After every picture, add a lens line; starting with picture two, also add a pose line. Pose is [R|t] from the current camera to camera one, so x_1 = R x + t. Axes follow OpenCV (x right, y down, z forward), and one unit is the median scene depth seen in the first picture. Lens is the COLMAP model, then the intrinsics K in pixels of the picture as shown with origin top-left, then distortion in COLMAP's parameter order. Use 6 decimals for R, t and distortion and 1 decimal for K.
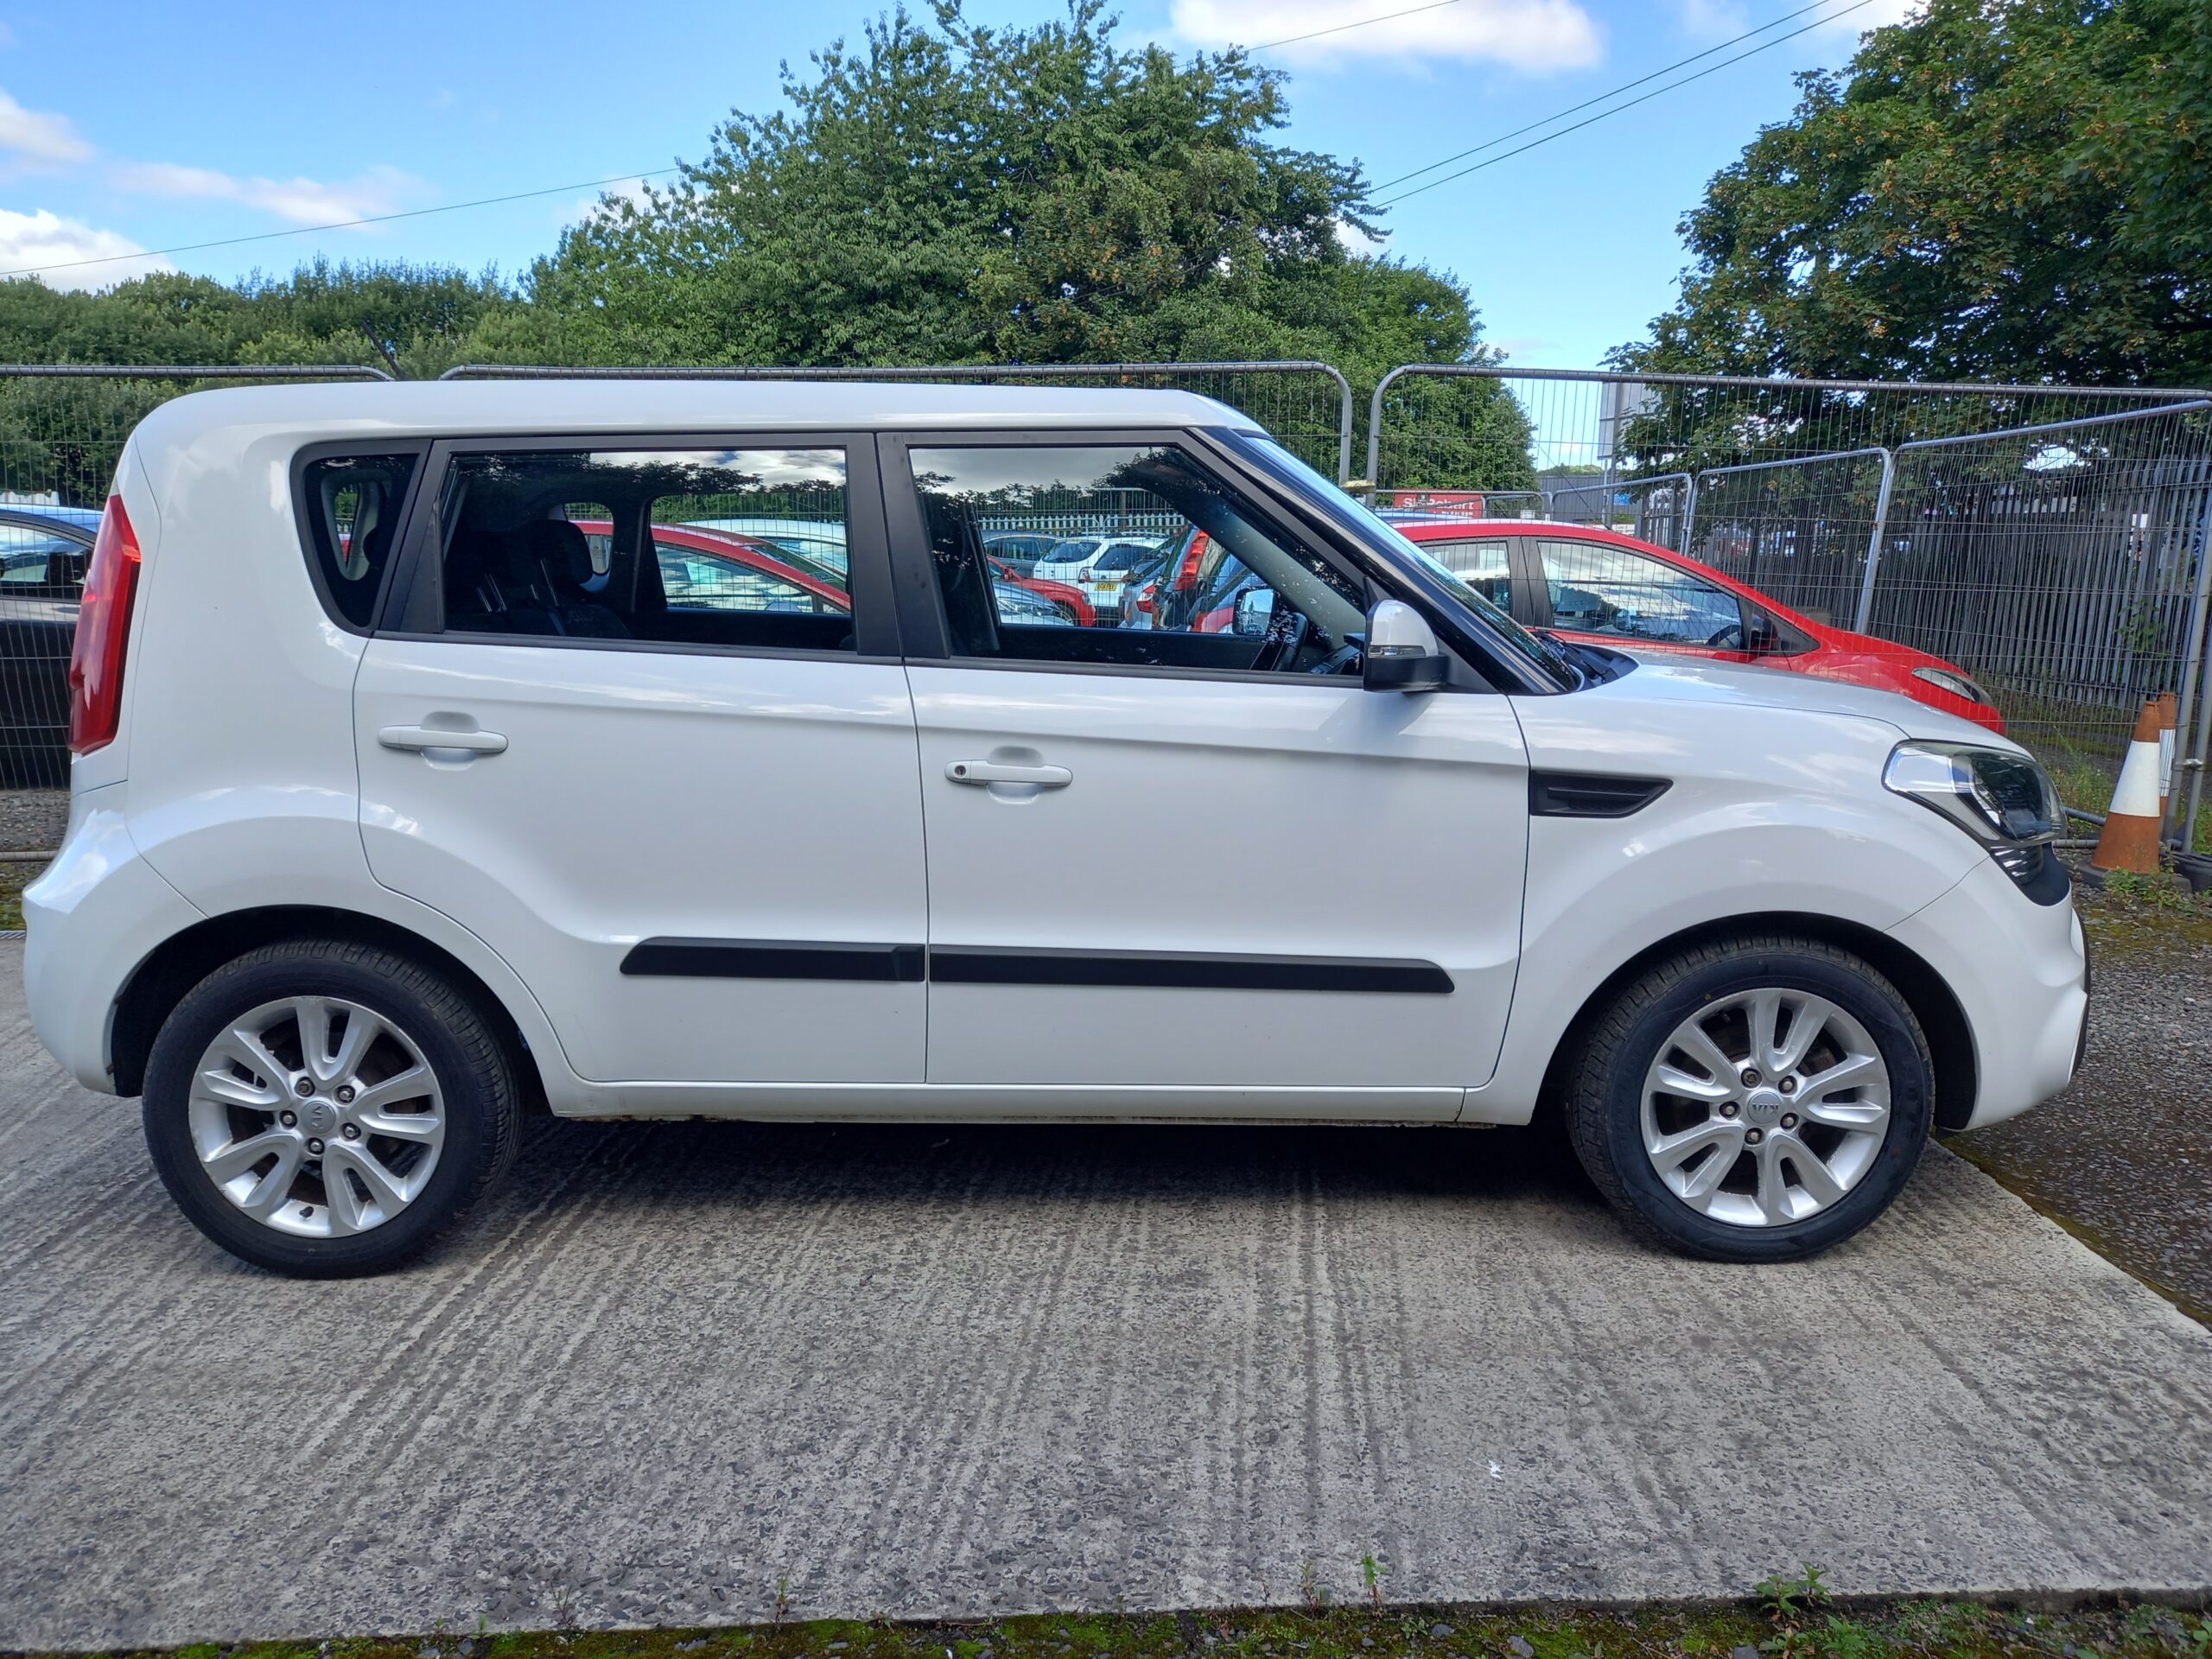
lens RADIAL K [[1596.0, 0, 1137.0], [0, 1596.0, 831.3], [0, 0, 1]] dist [0.072830, -0.078569]
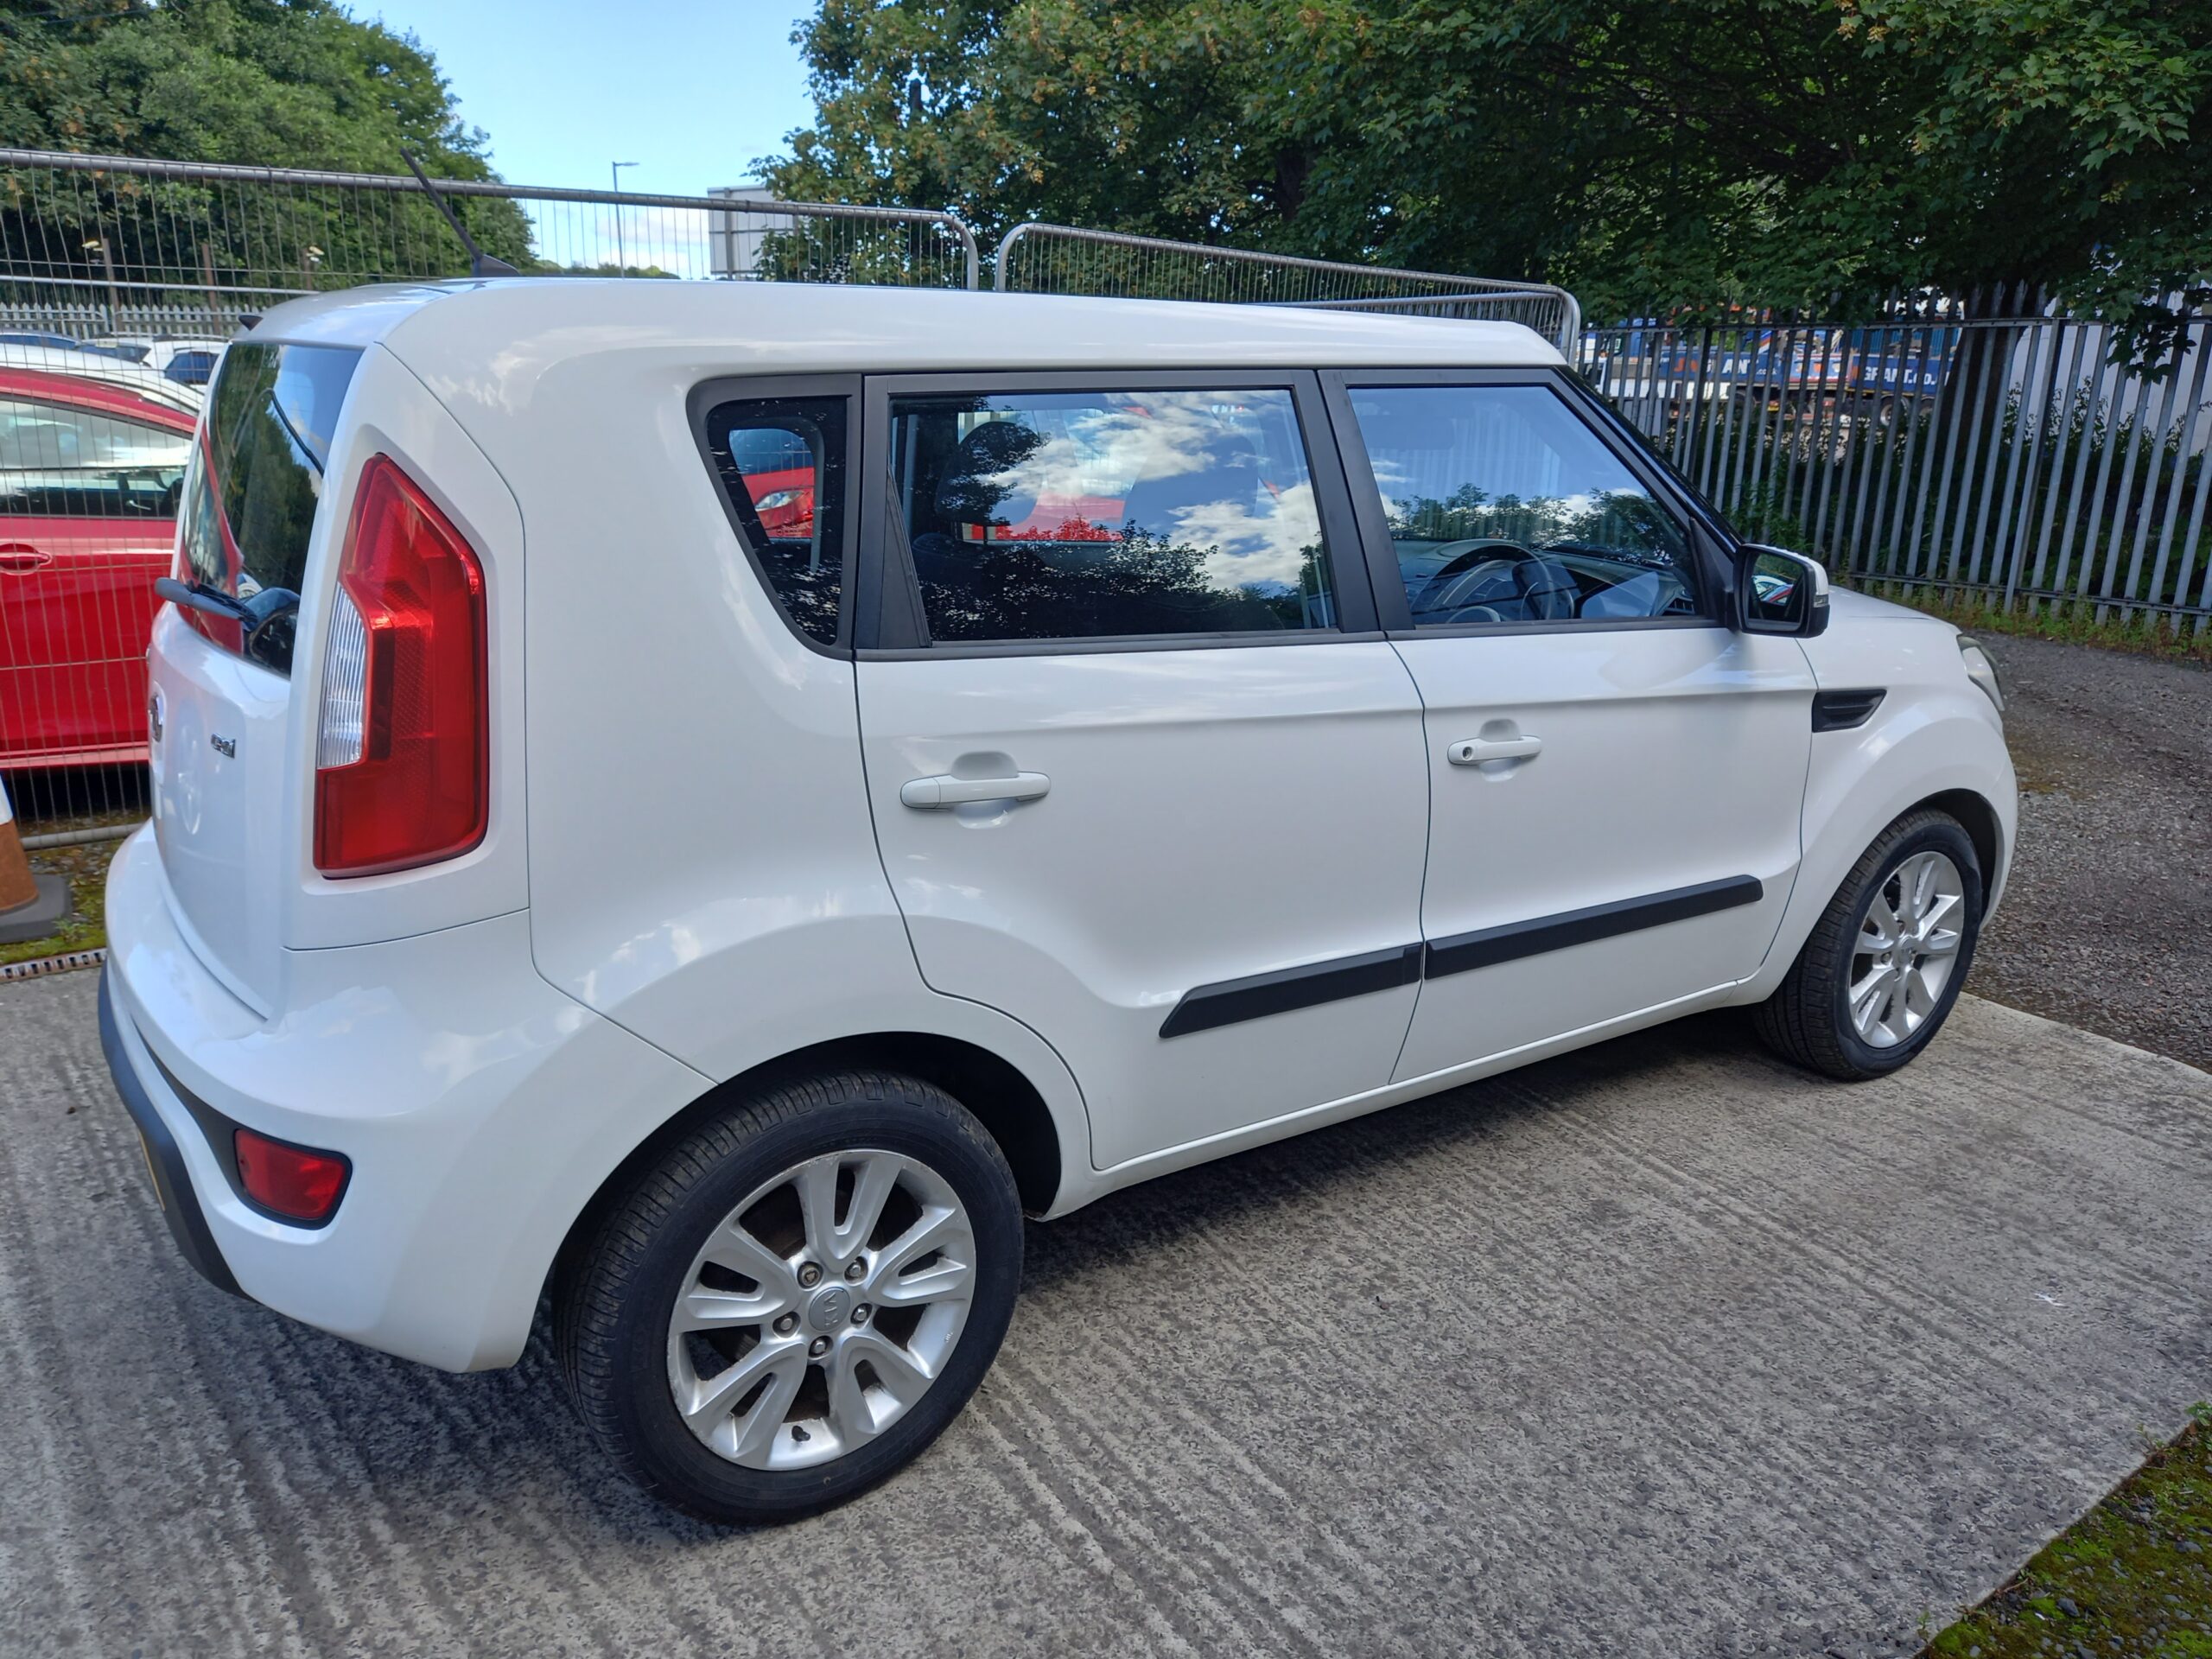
lens RADIAL K [[1596.7, 0, 1101.1], [0, 1596.7, 827.5], [0, 0, 1]] dist [0.040345, -0.029097]
pose [[0.831392, -0.137492, 0.538407, -0.774716], [0.074817, 0.987781, 0.136718, -0.134793], [-0.550626, -0.073384, 0.831520, 0.336337]]
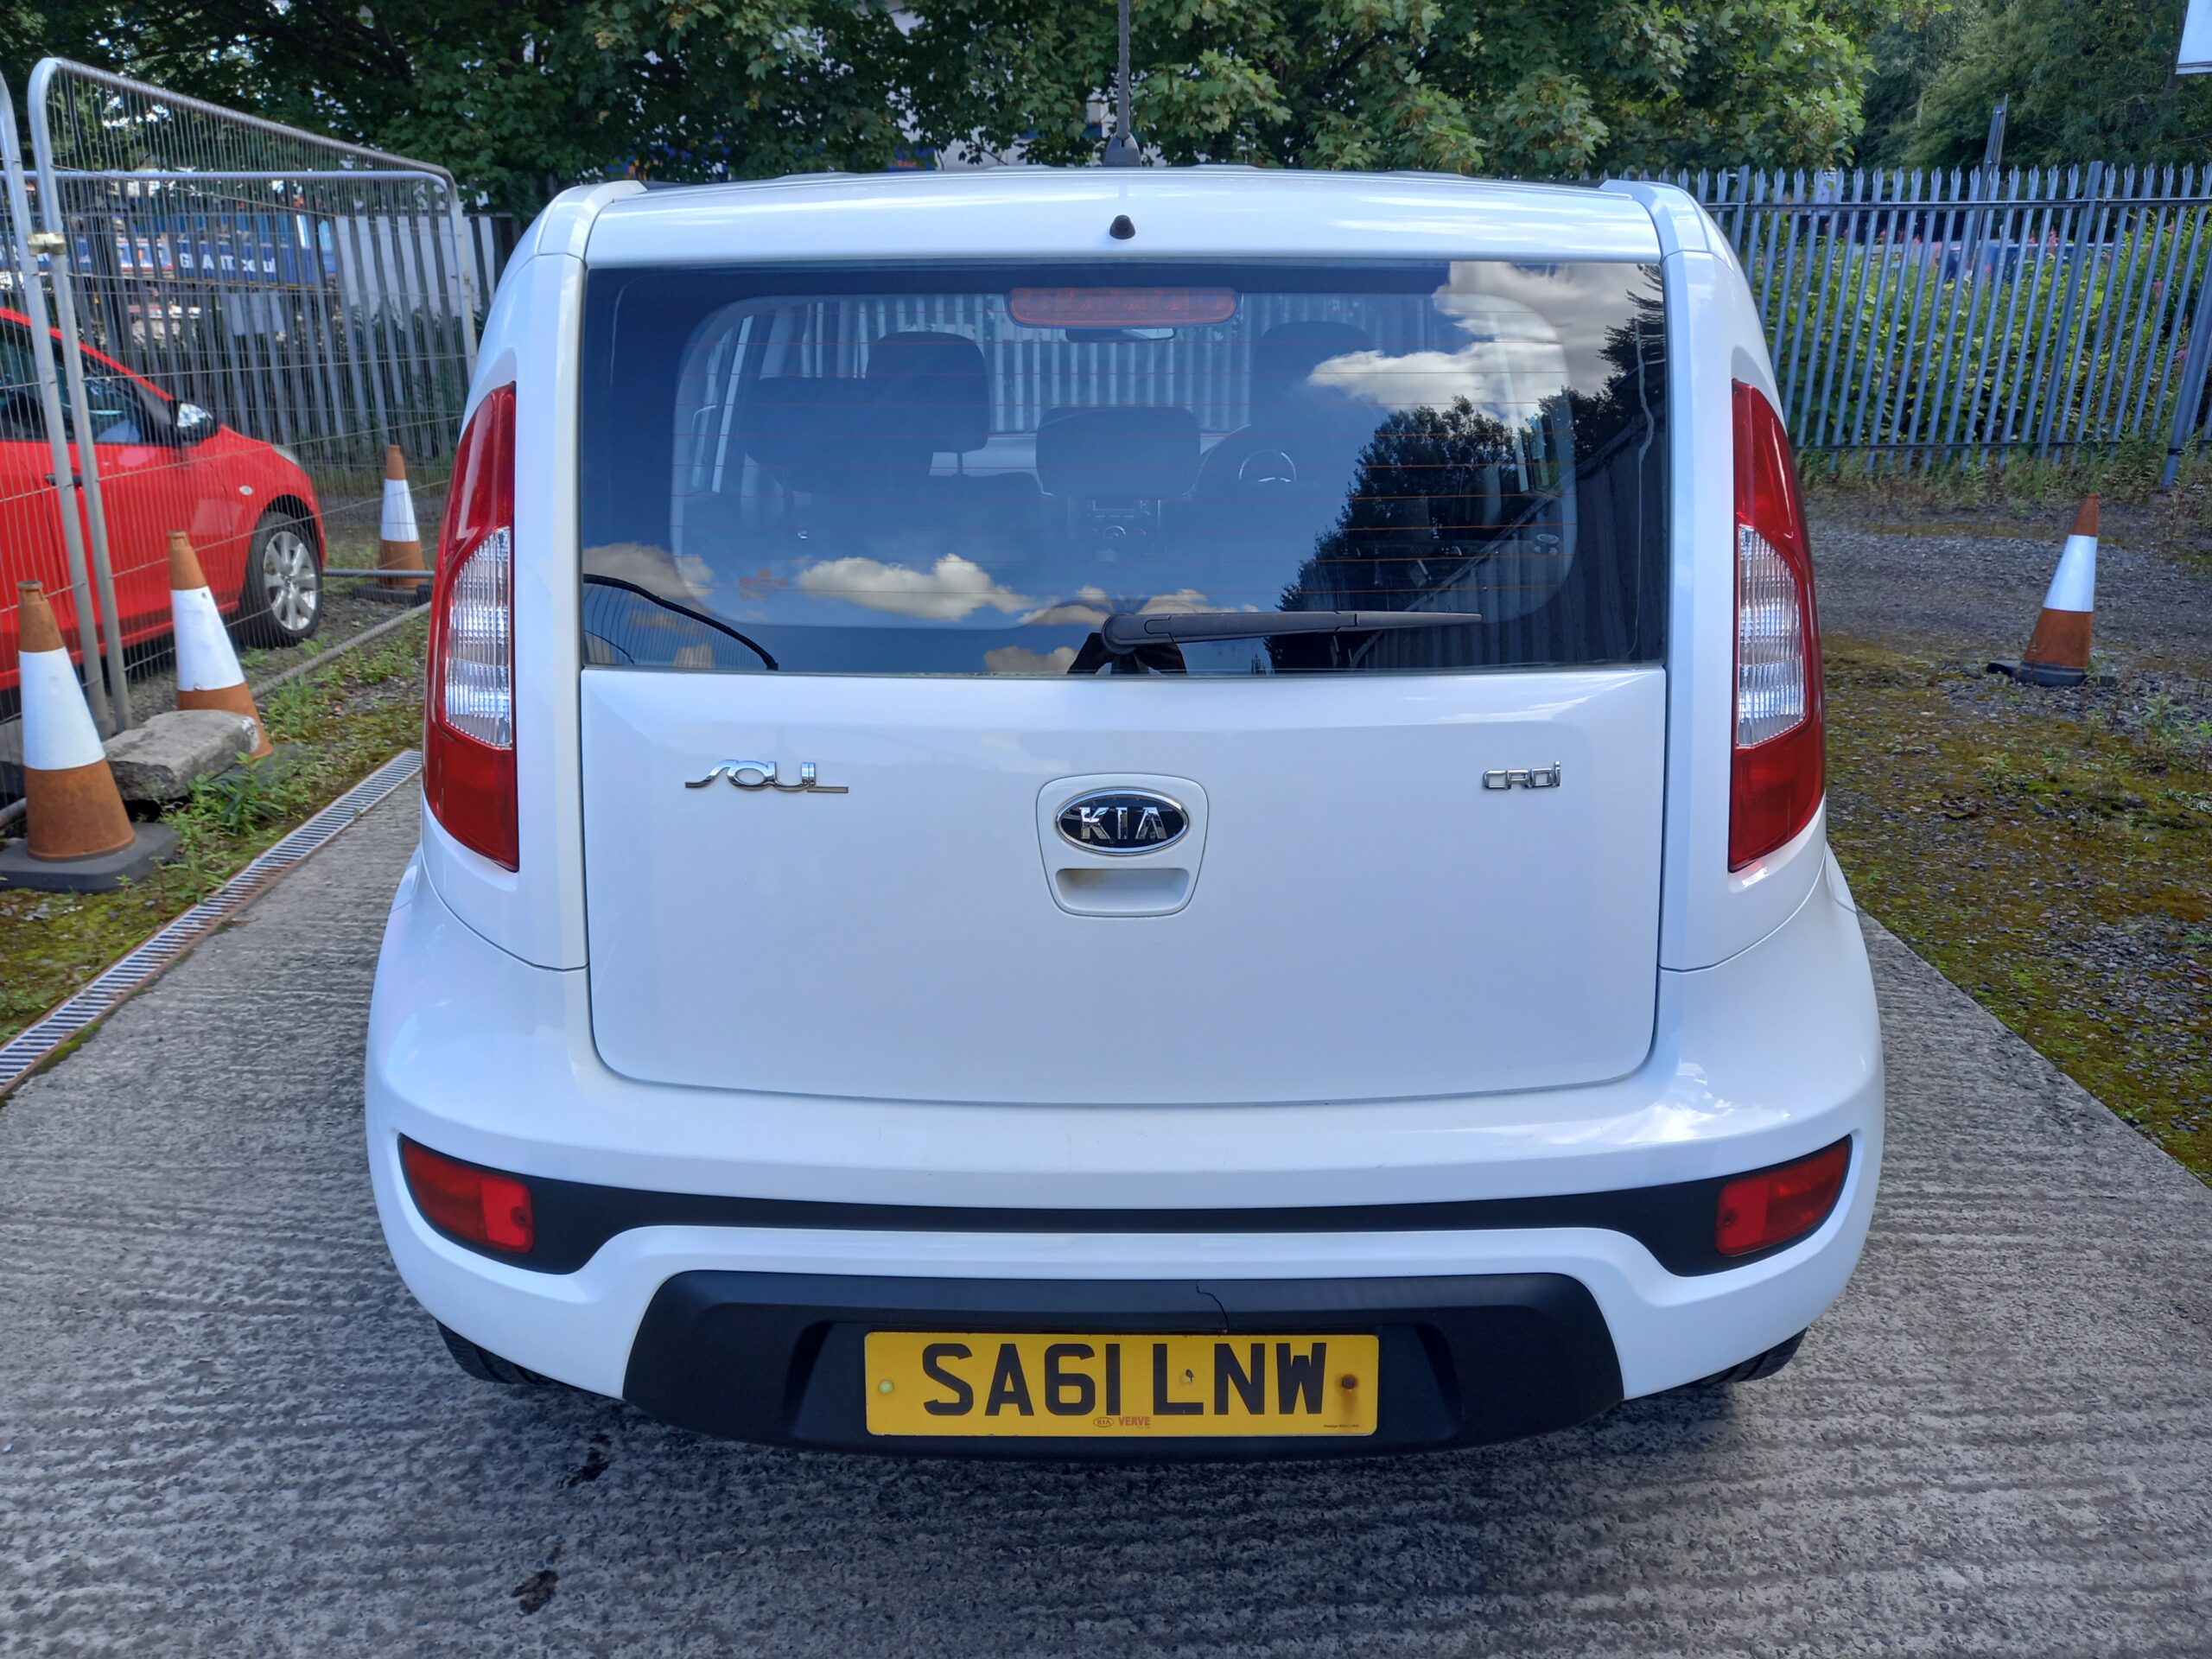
lens RADIAL K [[1596.7, 0, 1101.1], [0, 1596.7, 827.5], [0, 0, 1]] dist [0.040345, -0.029097]
pose [[0.037503, -0.327764, 0.944015, -1.237869], [0.171122, 0.932832, 0.317083, -0.288094], [-0.984536, 0.149650, 0.091072, 1.224453]]
